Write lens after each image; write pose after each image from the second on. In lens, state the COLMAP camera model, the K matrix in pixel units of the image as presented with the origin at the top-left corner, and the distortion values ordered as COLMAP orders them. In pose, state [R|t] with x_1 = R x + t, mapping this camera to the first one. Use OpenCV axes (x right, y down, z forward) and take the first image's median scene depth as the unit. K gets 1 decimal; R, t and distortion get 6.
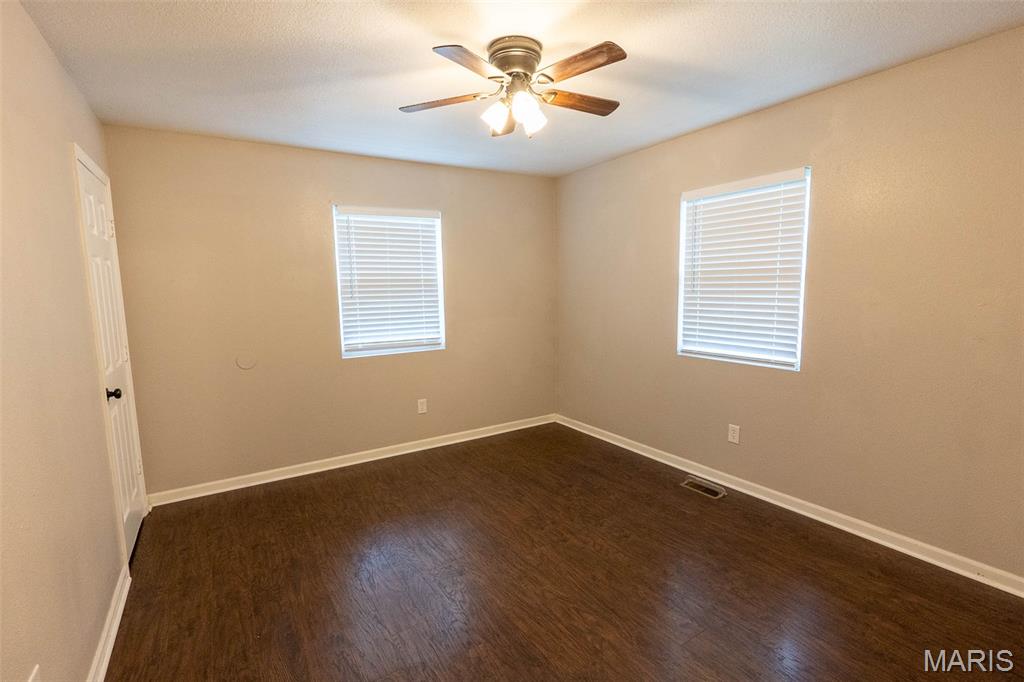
lens RADIAL K [[470.4, 0, 512.2], [0, 470.4, 340.6], [0, 0, 1]] dist [-0.010272, 0.001141]
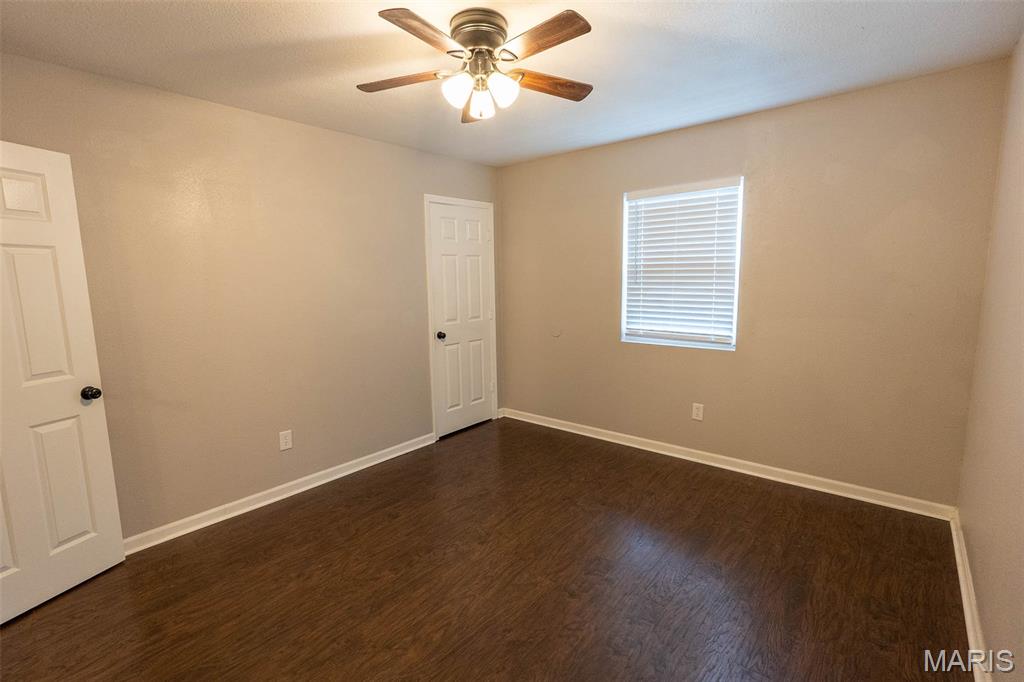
lens RADIAL K [[470.4, 0, 512.2], [0, 470.4, 340.6], [0, 0, 1]] dist [-0.010272, 0.001141]
pose [[0.305044, 0.142763, -0.941577, 0.539887], [-0.103207, 0.987833, 0.116340, -0.059008], [0.946729, 0.061688, 0.316067, 0.436875]]
